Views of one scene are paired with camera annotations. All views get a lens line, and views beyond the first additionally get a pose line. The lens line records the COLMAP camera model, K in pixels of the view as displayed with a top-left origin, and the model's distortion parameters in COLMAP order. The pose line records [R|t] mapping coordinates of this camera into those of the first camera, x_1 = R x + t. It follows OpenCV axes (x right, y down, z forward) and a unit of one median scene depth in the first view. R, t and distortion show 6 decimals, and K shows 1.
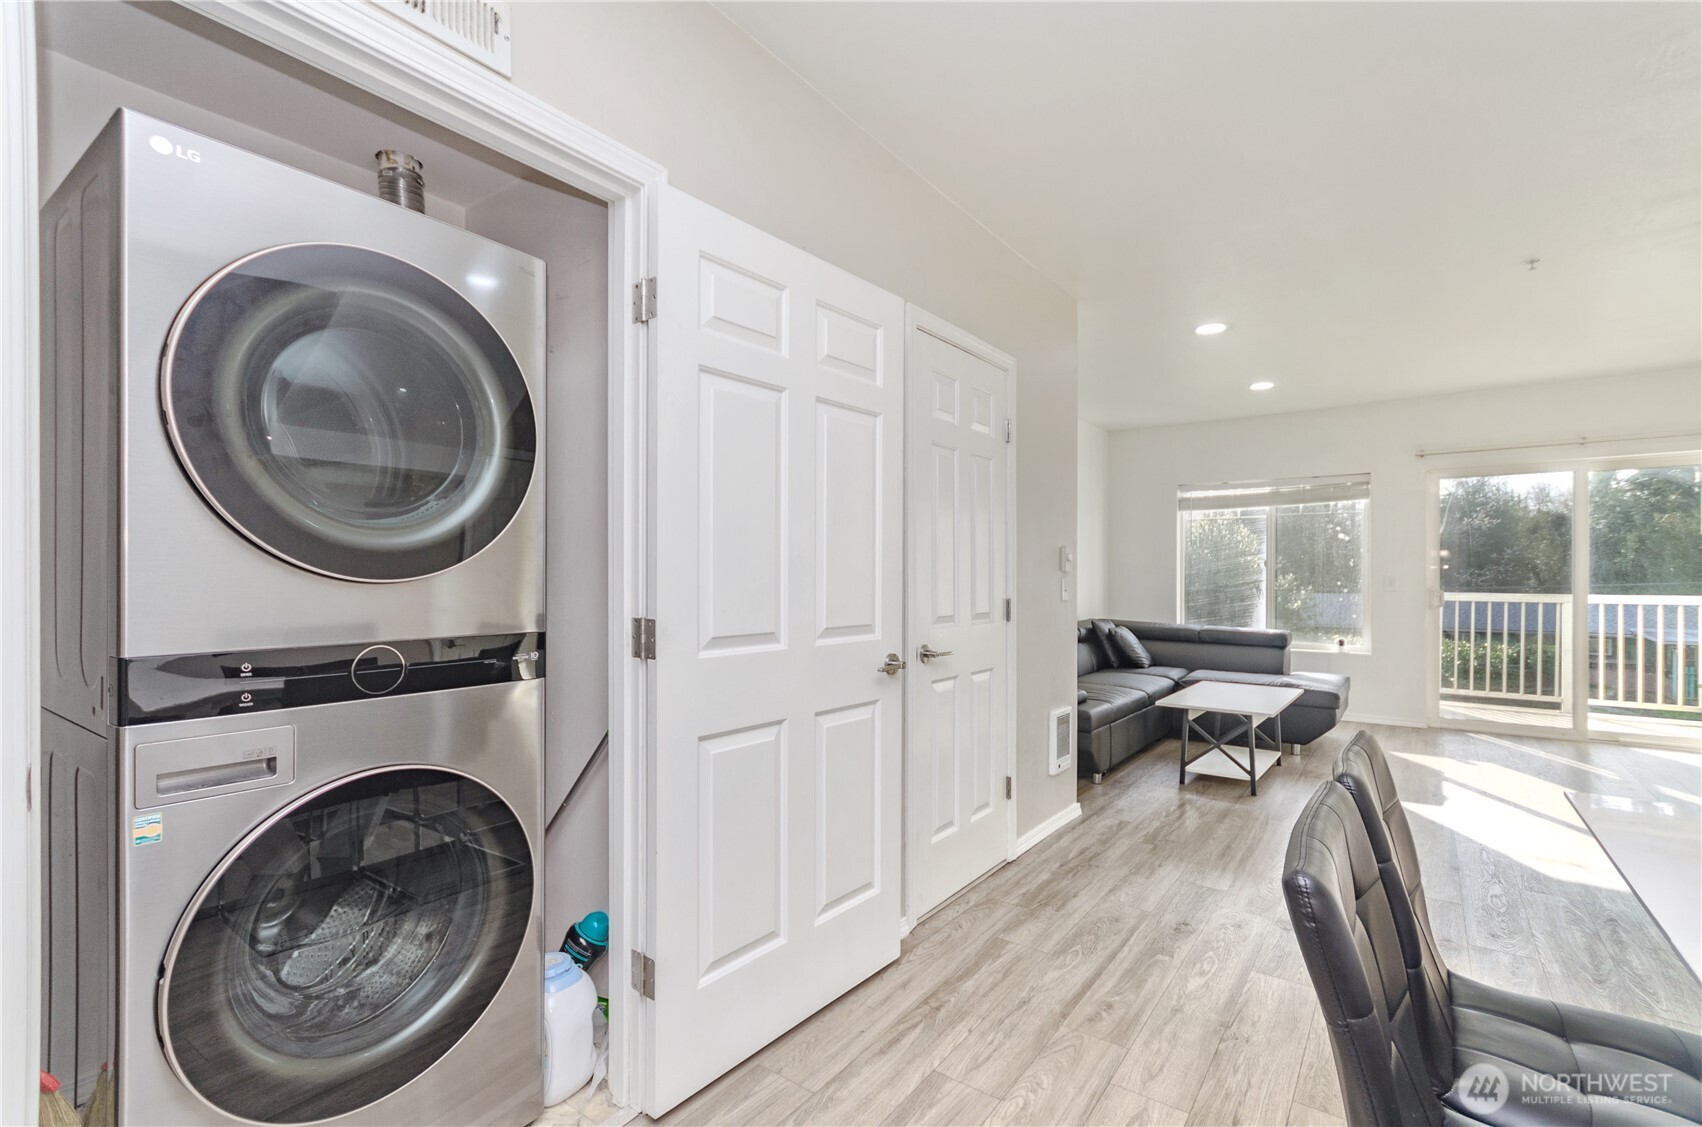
lens RADIAL K [[769.4, 0, 863.0], [0, 769.4, 573.3], [0, 0, 1]] dist [0.005492, -0.006231]
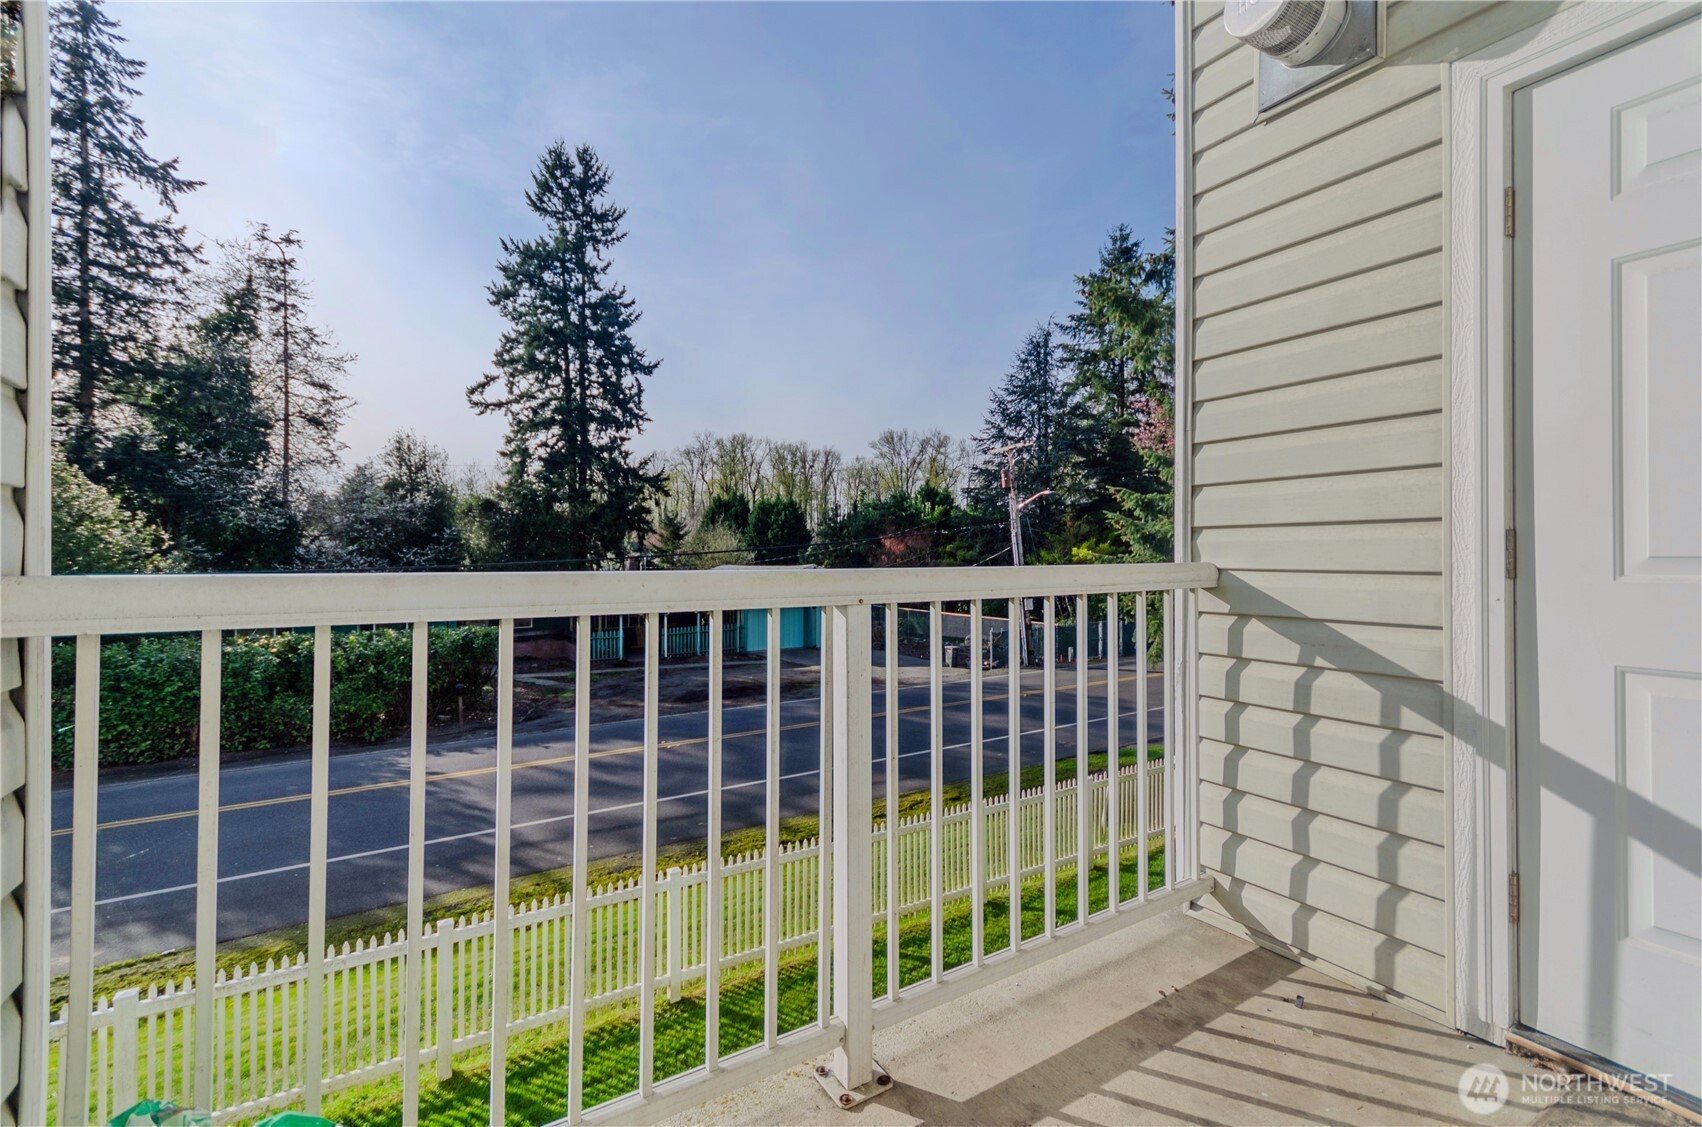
lens RADIAL K [[769.4, 0, 863.0], [0, 769.4, 573.3], [0, 0, 1]] dist [0.005492, -0.006231]
pose [[0.351787, -0.019255, 0.935882, 0.568399], [-0.005280, 0.999732, 0.022553, 0.008219], [-0.936065, -0.012875, 0.351591, 0.944362]]
